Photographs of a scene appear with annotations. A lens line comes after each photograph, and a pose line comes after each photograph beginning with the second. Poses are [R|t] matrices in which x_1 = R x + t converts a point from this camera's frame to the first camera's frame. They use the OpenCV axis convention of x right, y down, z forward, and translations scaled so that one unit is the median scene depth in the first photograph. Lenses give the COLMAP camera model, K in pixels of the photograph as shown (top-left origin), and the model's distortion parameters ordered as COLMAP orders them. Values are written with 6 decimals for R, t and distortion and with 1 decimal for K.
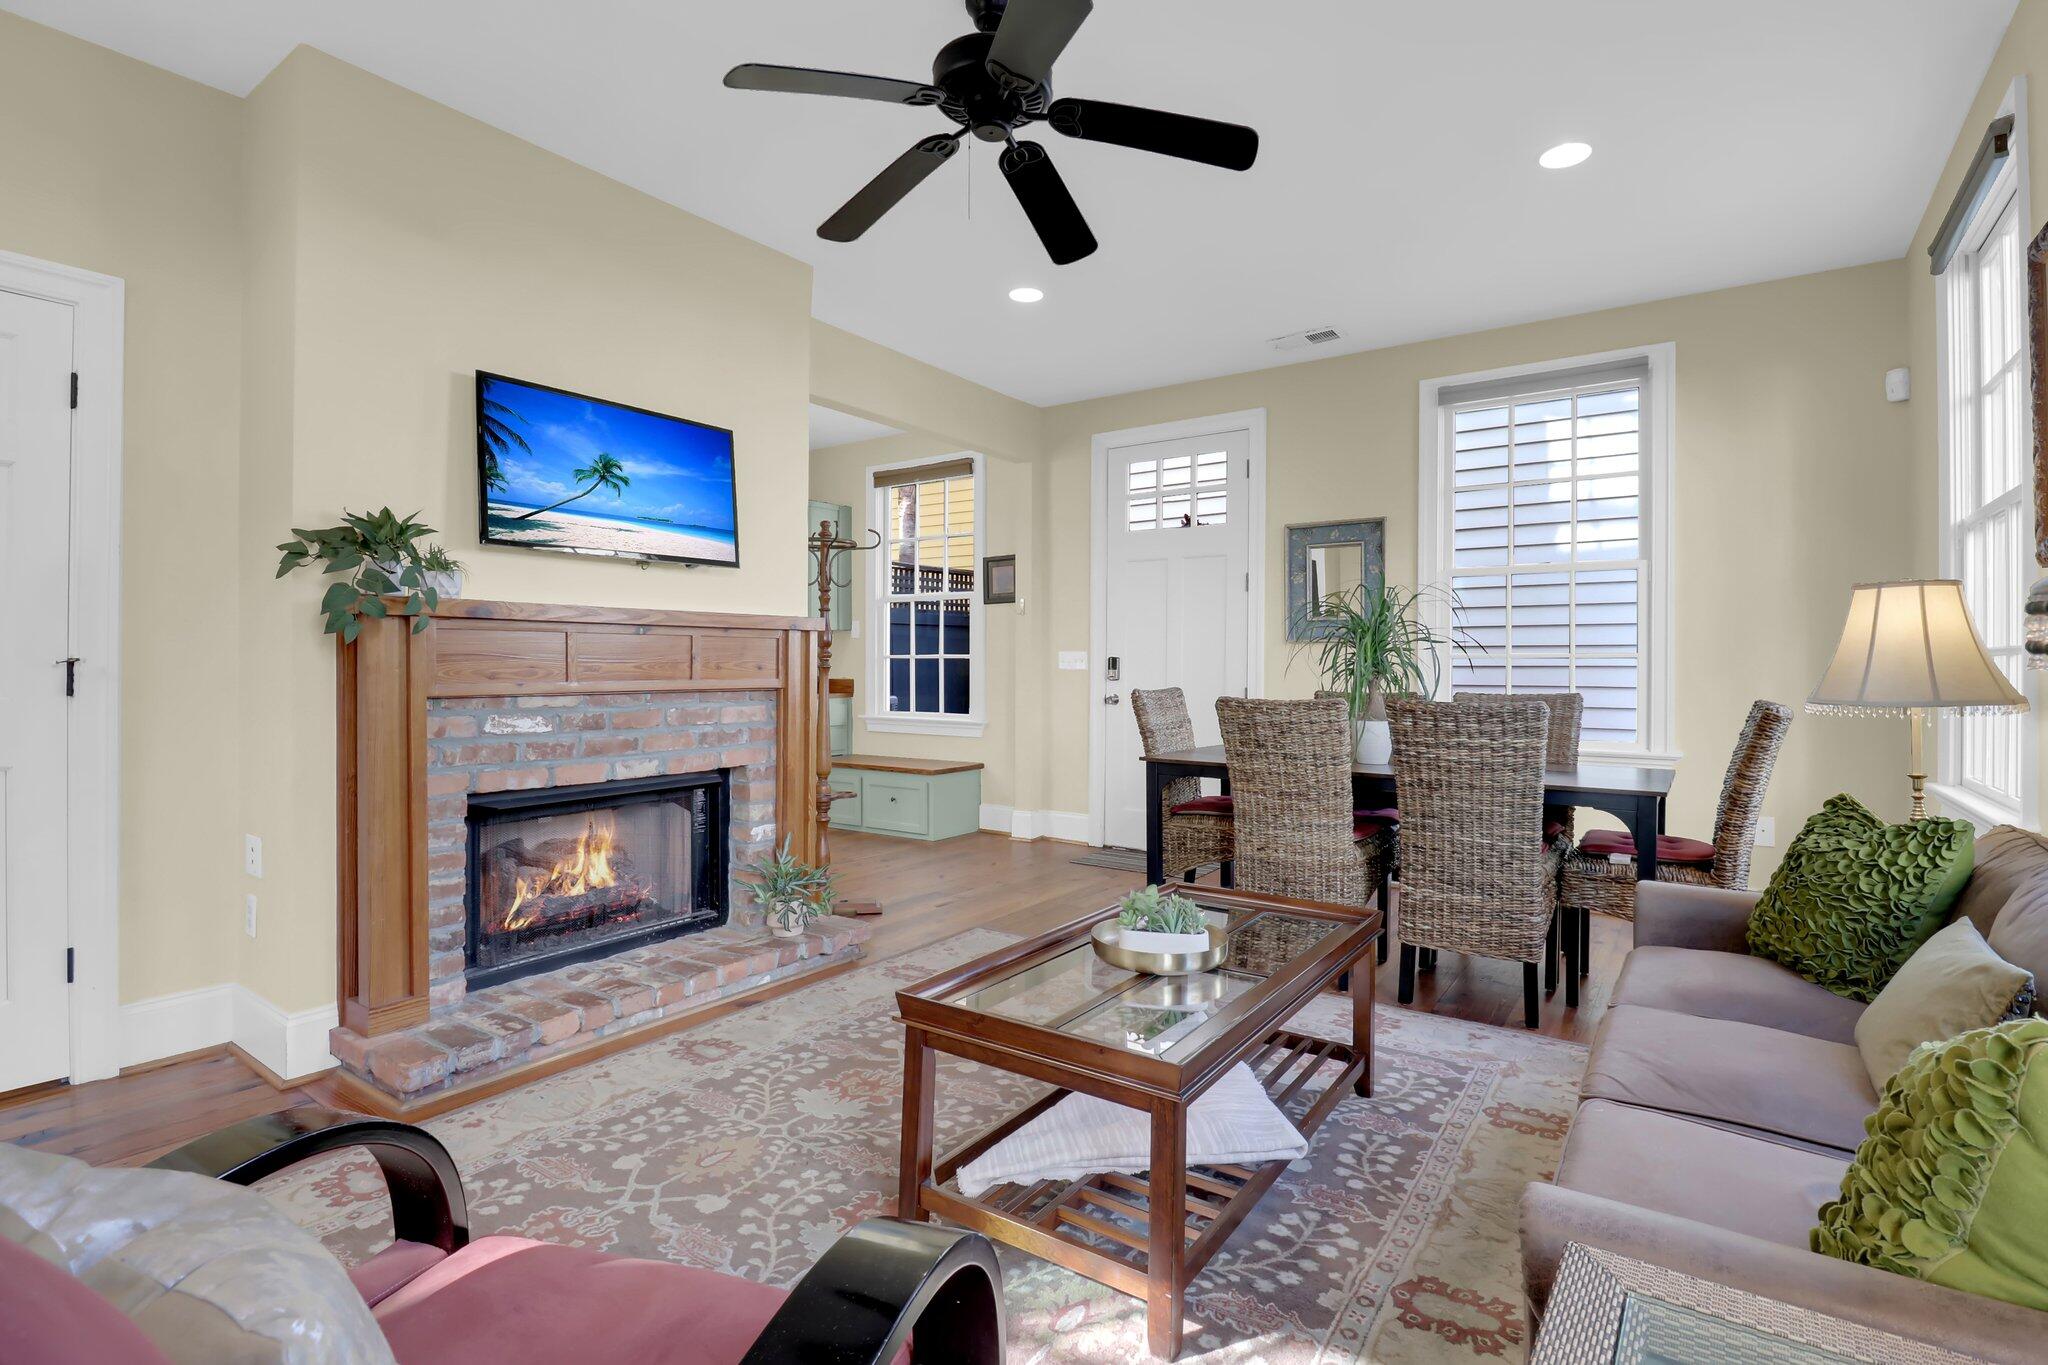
lens RADIAL K [[979.3, 0, 1030.2], [0, 979.3, 682.6], [0, 0, 1]] dist [-0.006531, -0.000860]
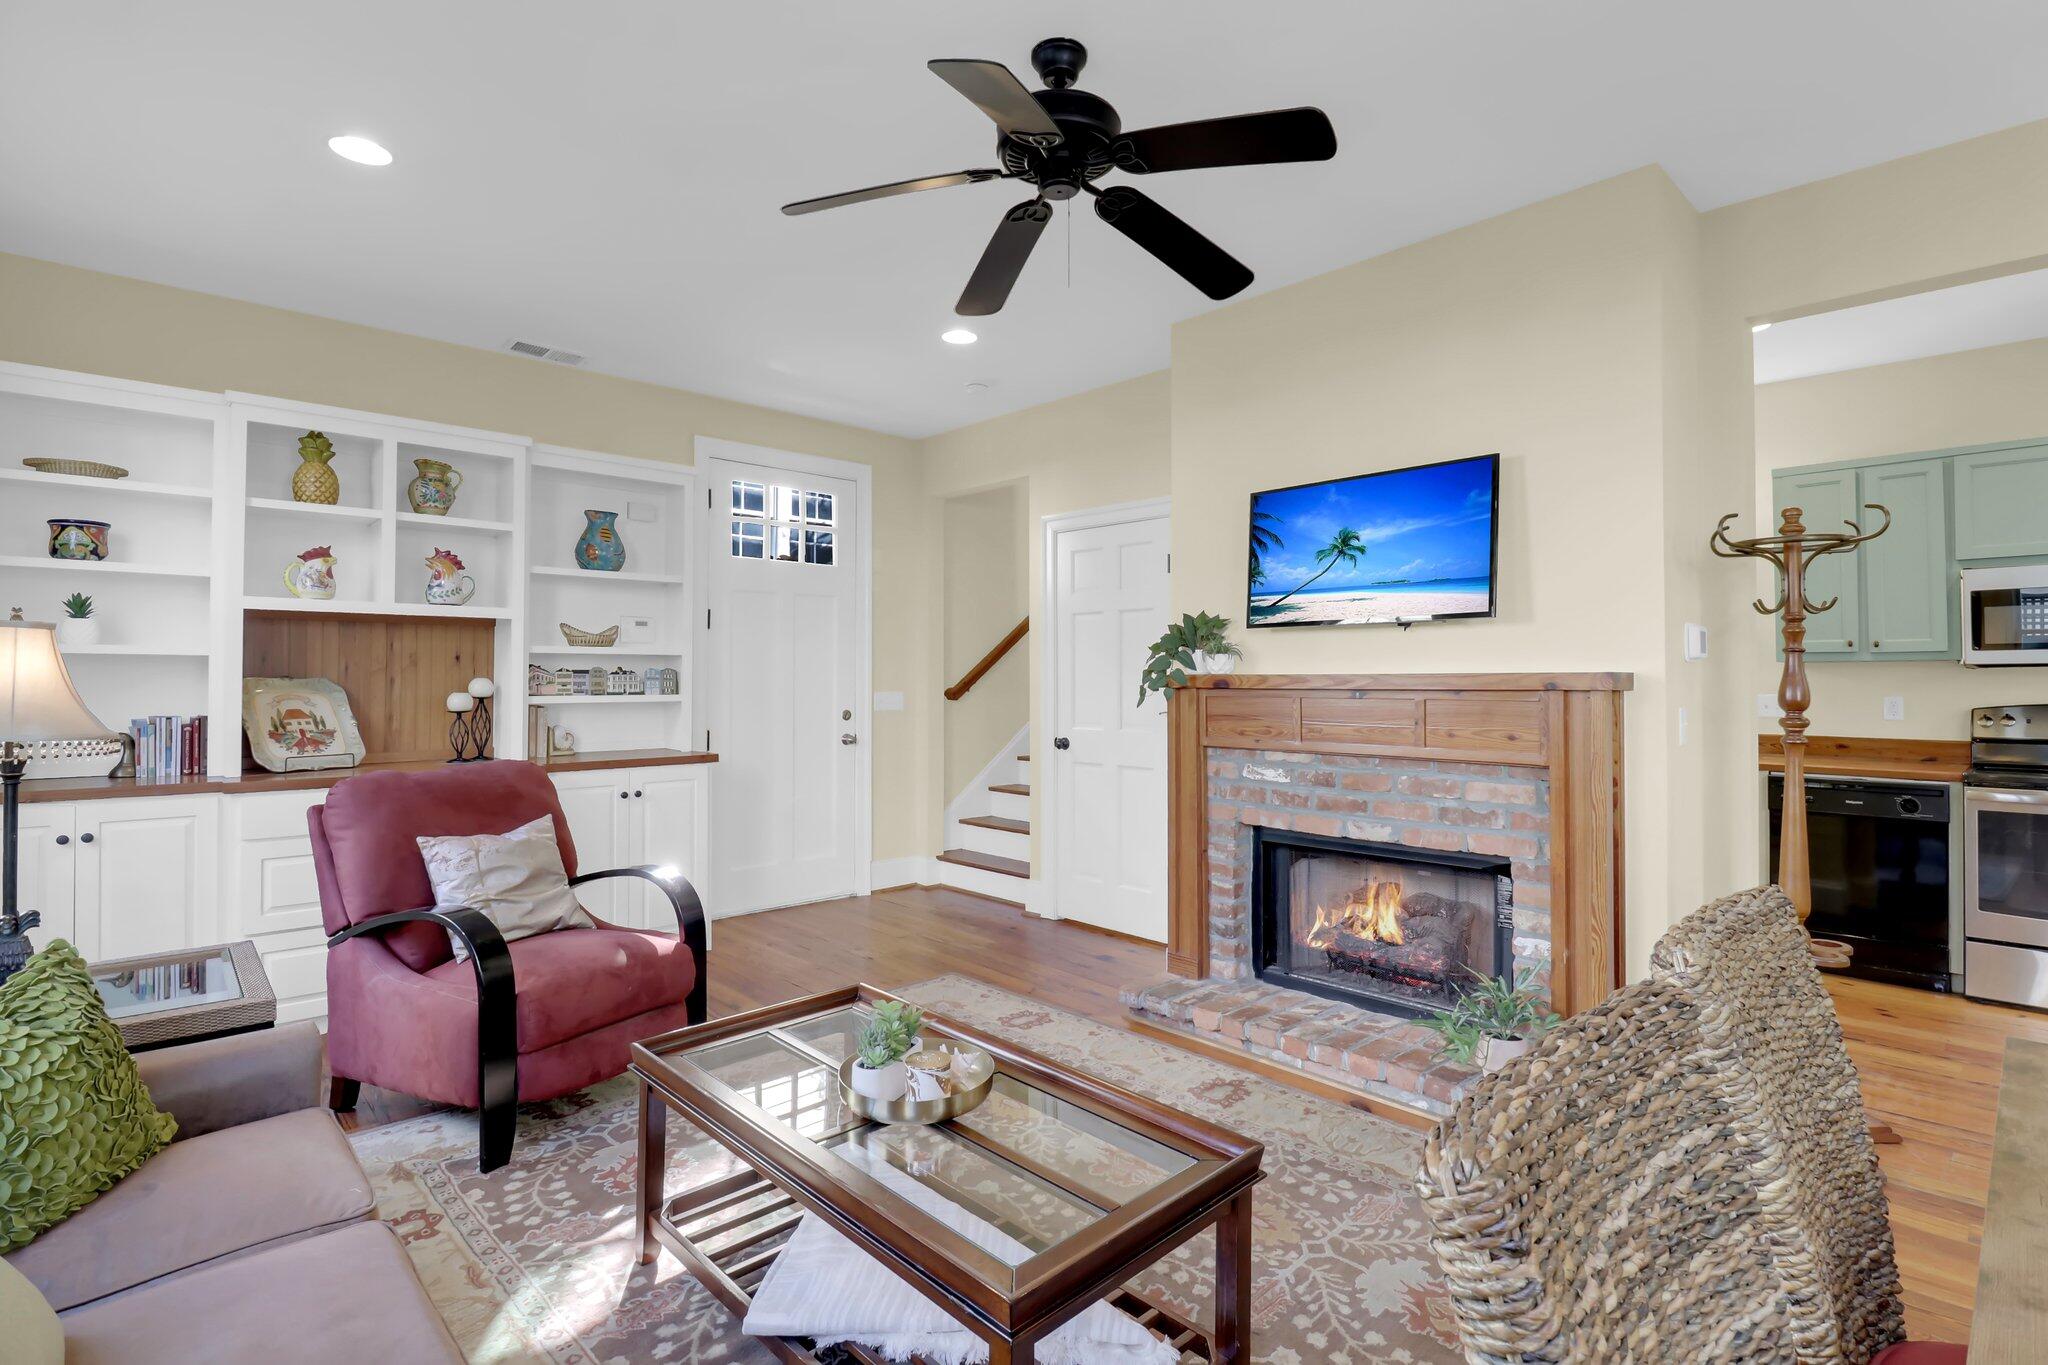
lens RADIAL K [[979.3, 0, 1028.4], [0, 979.3, 672.2], [0, 0, 1]] dist [-0.006531, -0.000860]
pose [[-0.202164, -0.011596, -0.979283, 0.688820], [-0.019836, 0.999773, -0.007744, -0.064088], [0.979151, 0.017860, -0.202348, 0.895824]]
